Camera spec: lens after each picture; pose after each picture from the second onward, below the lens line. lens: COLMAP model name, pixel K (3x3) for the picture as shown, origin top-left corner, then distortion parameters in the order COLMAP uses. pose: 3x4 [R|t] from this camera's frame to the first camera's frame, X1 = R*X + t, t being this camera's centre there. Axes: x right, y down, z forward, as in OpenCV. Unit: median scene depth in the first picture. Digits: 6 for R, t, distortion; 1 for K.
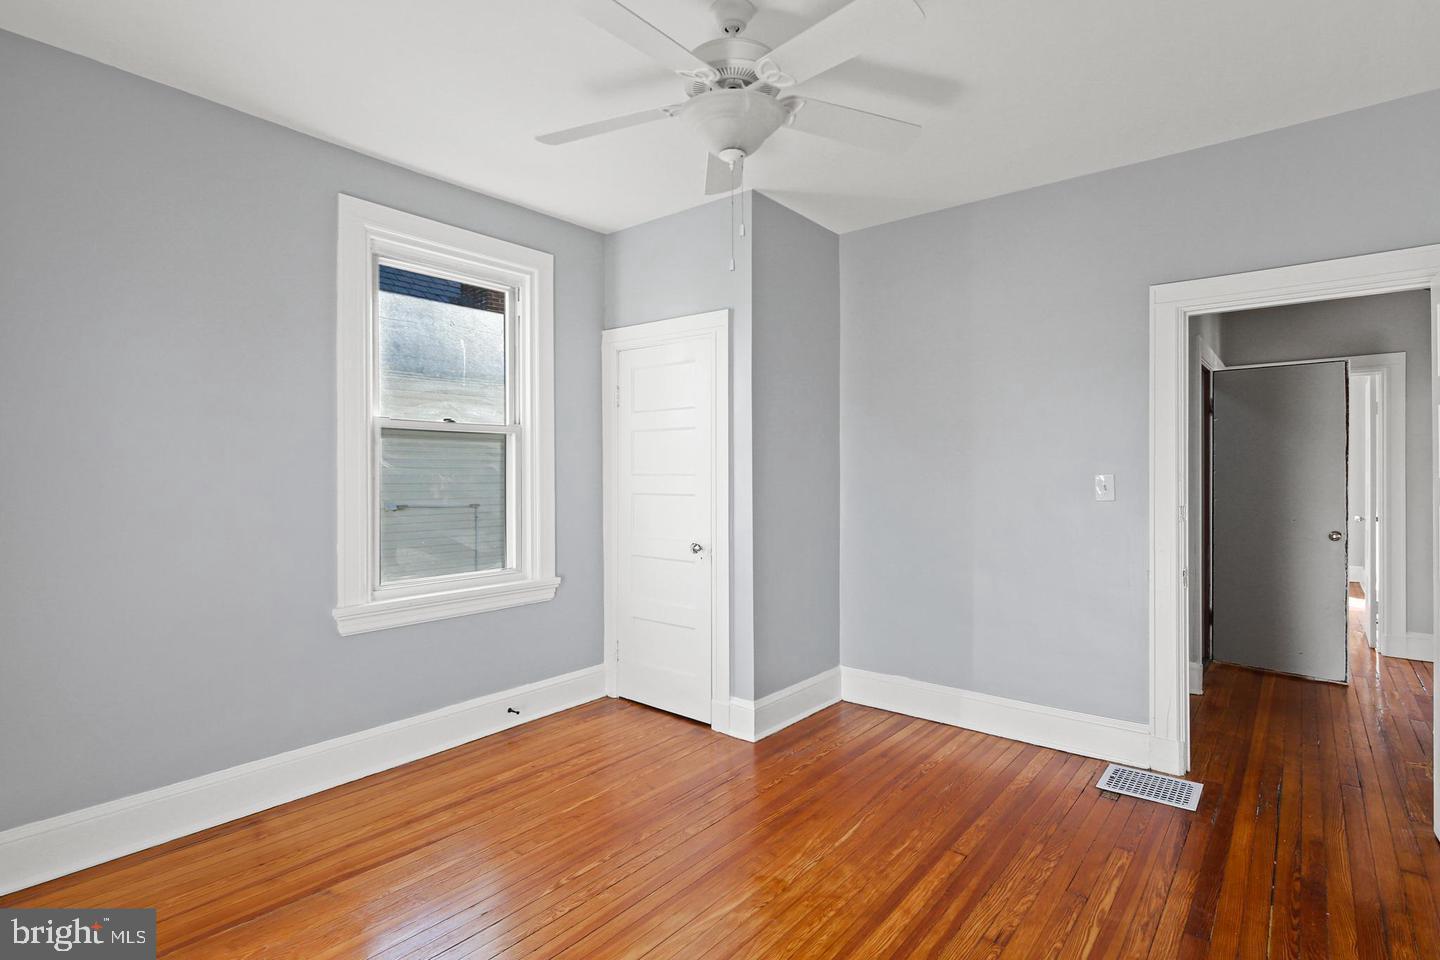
lens RADIAL K [[717.3, 0, 714.5], [0, 717.3, 473.8], [0, 0, 1]] dist [0.001065, -0.000416]
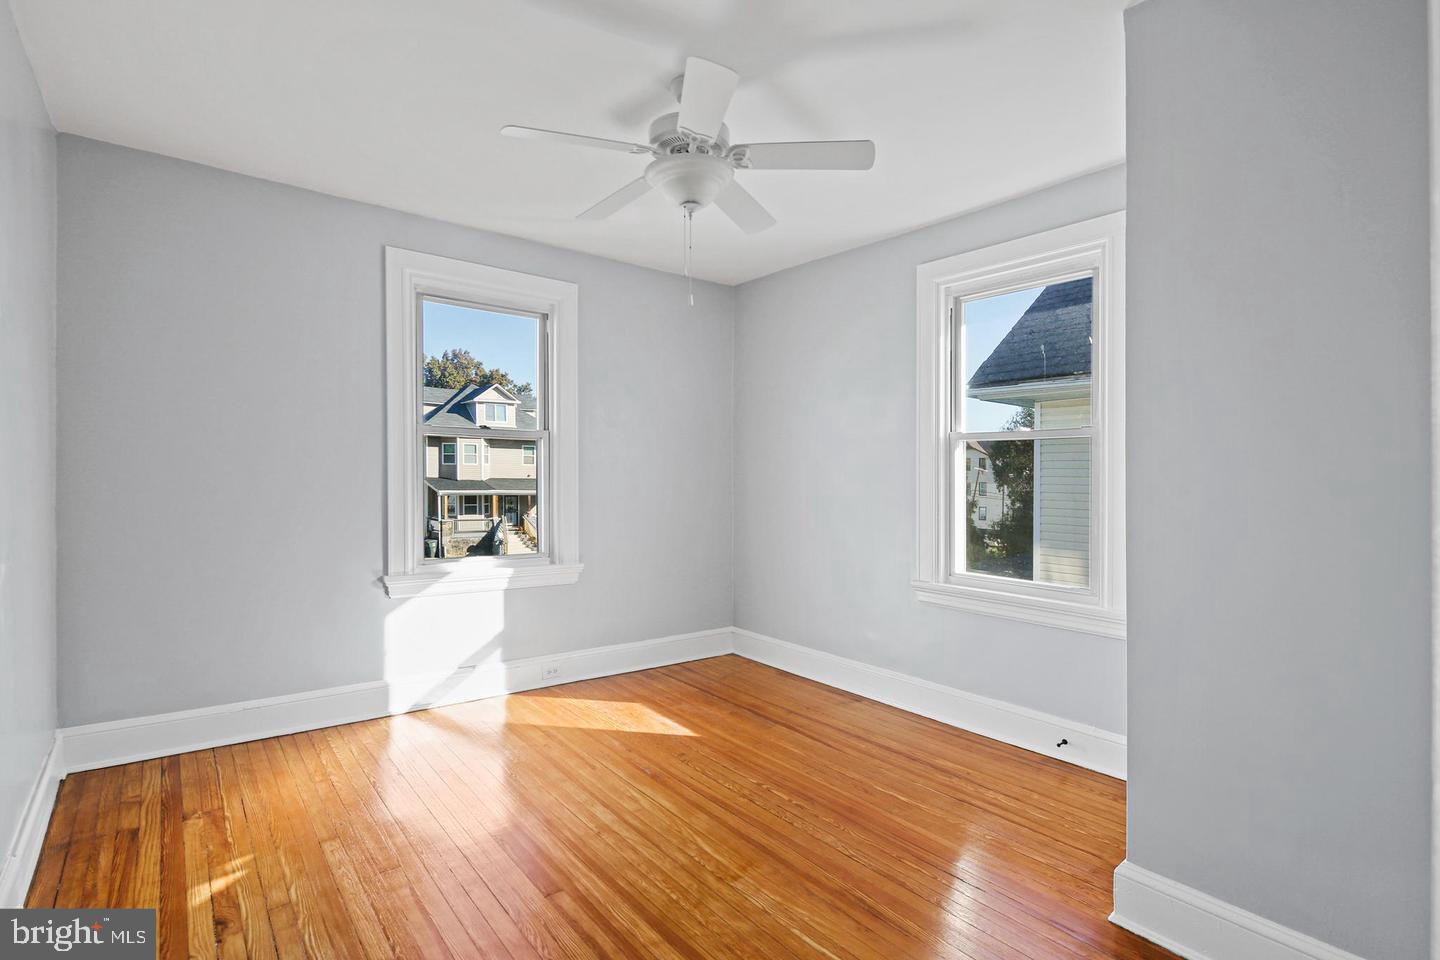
lens RADIAL K [[717.3, 0, 714.5], [0, 717.3, 473.8], [0, 0, 1]] dist [0.001065, -0.000416]
pose [[-0.223798, -0.000905, -0.974635, 0.929466], [-0.019835, 0.999797, 0.003626, -0.003859], [0.974434, 0.020143, -0.223771, 1.019733]]
